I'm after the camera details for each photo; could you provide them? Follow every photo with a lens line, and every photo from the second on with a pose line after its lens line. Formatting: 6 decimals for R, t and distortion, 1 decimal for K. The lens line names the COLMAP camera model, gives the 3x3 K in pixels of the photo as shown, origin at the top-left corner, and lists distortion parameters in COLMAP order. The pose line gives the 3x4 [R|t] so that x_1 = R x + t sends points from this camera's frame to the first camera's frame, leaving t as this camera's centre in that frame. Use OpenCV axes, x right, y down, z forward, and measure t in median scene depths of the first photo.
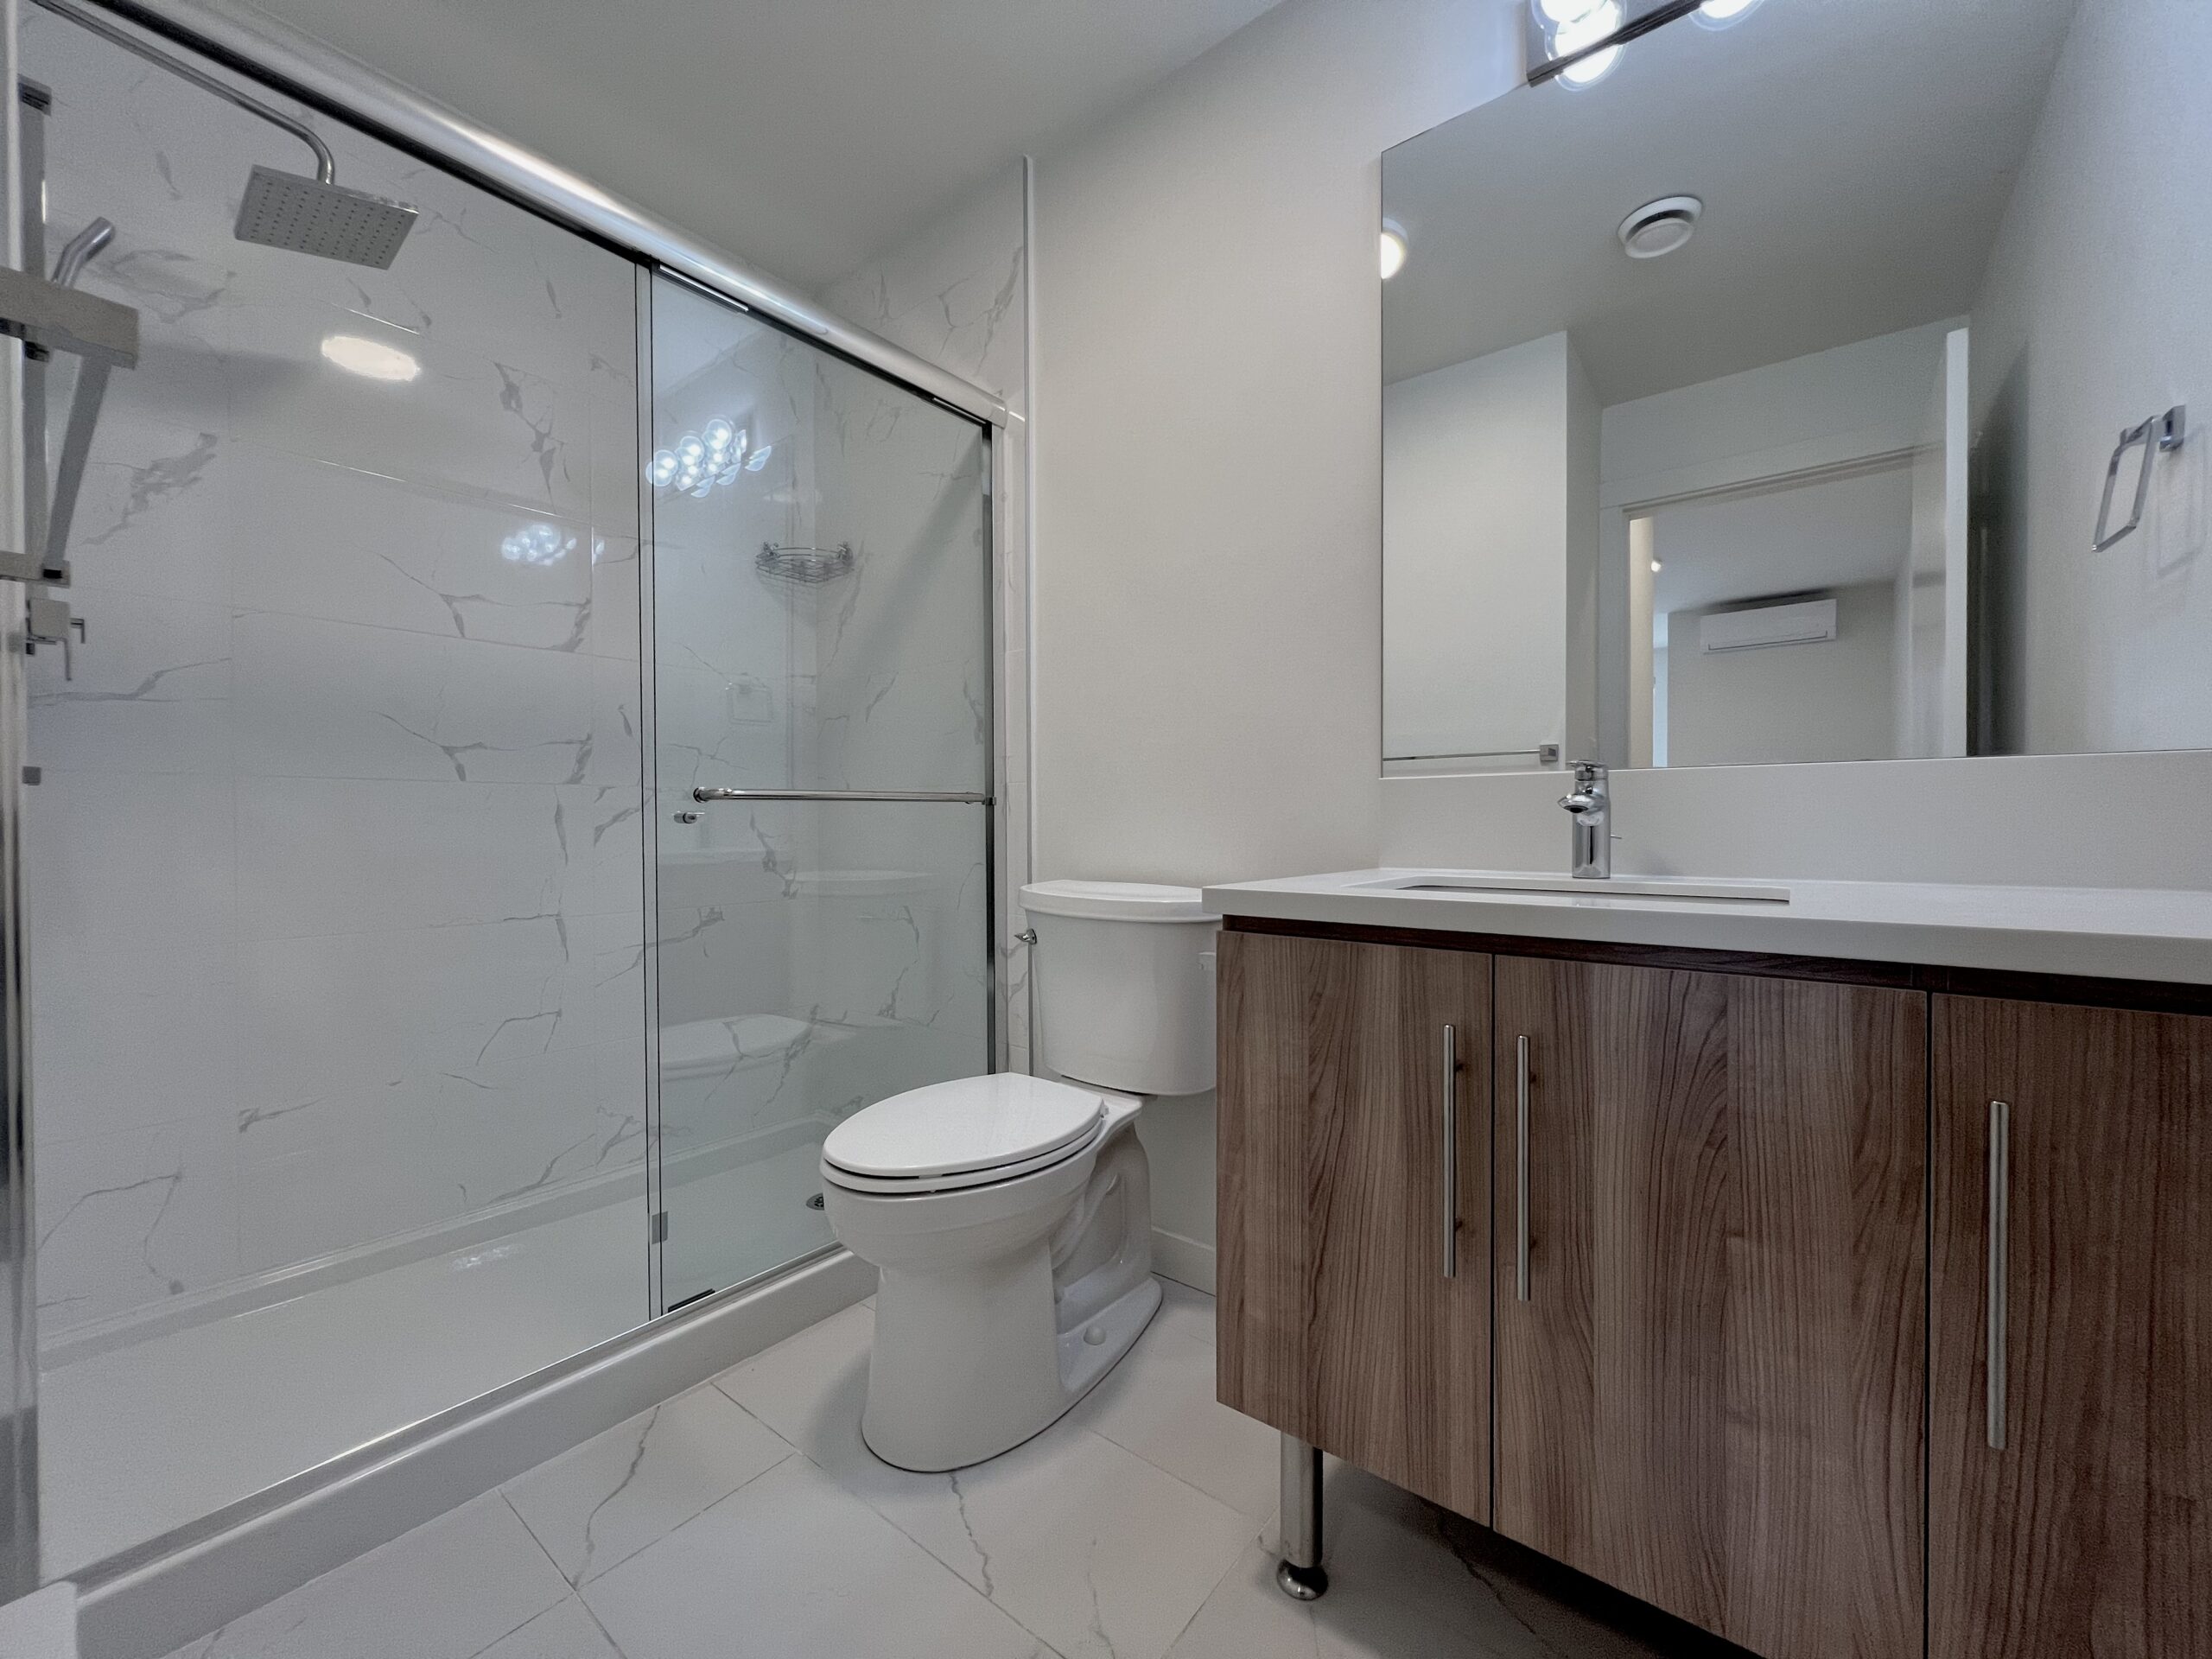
lens RADIAL K [[878.5, 0, 1099.1], [0, 878.5, 829.7], [0, 0, 1]] dist [-0.002626, 0.000538]
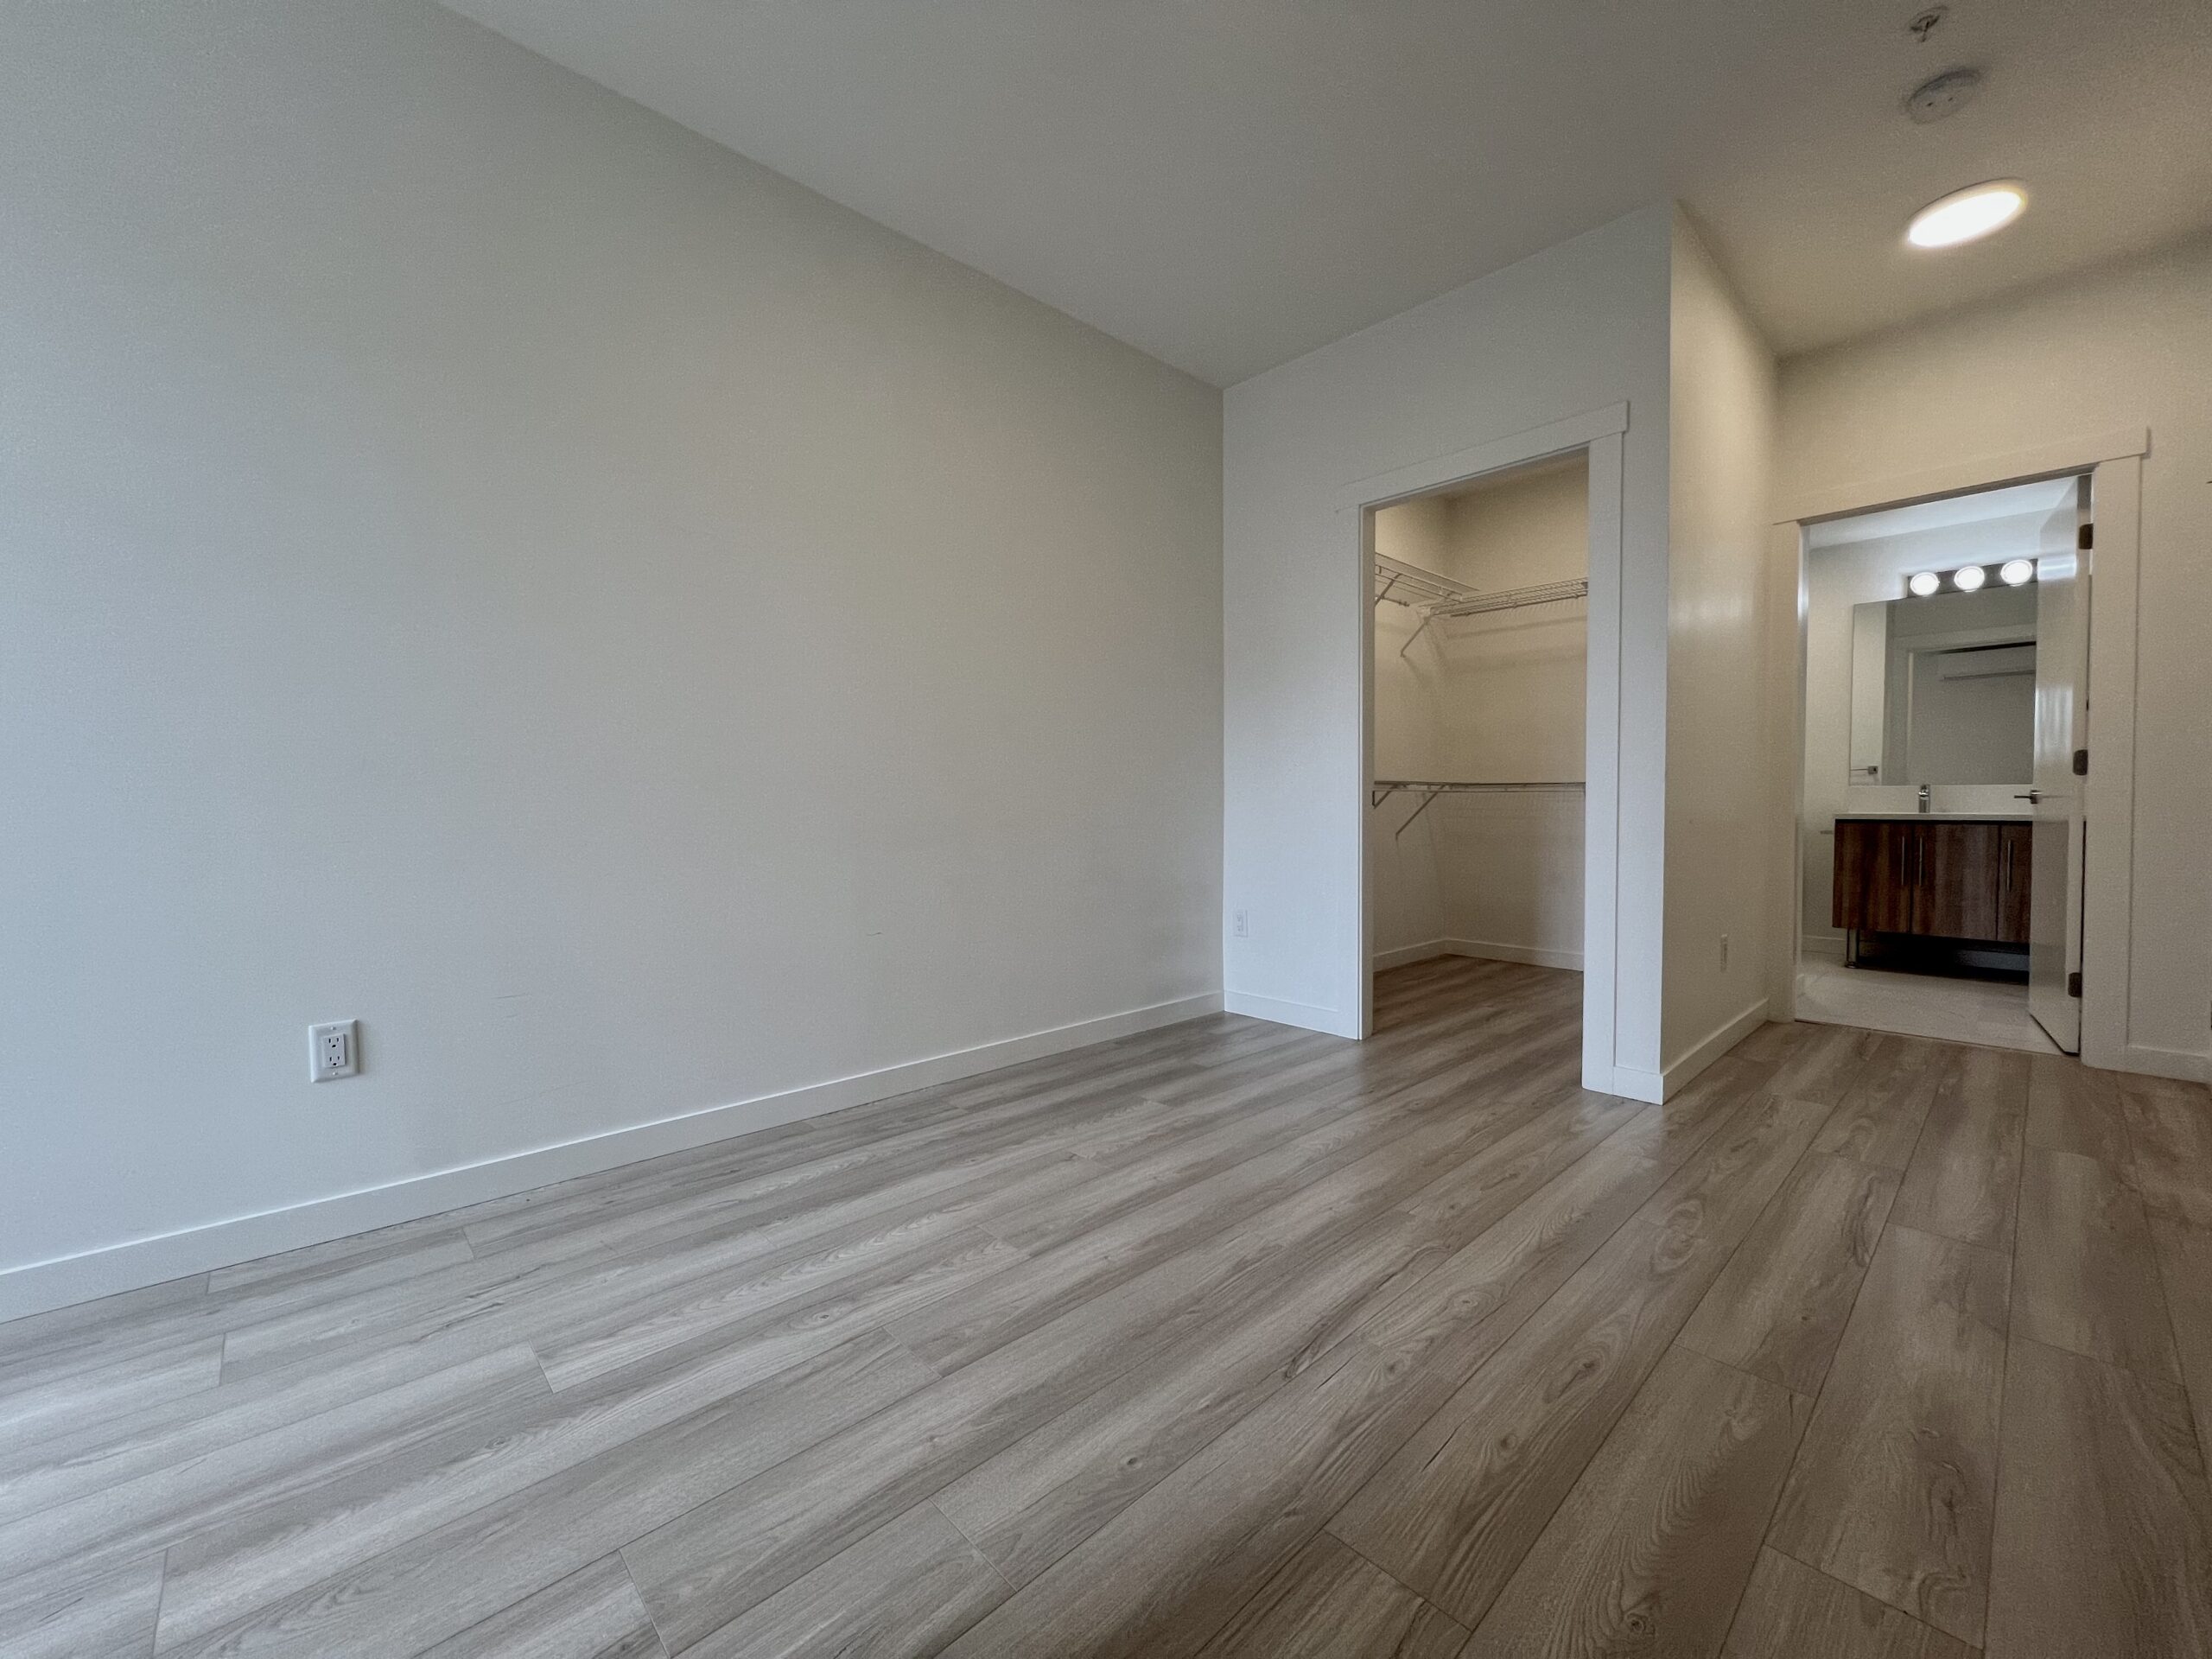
lens RADIAL K [[878.5, 0, 1099.1], [0, 878.5, 829.7], [0, 0, 1]] dist [-0.002626, 0.000538]
pose [[0.988688, 0.001324, -0.149982, -3.066121], [0.001165, 0.999863, 0.016506, 0.077173], [0.149983, -0.016494, 0.988551, -4.213016]]
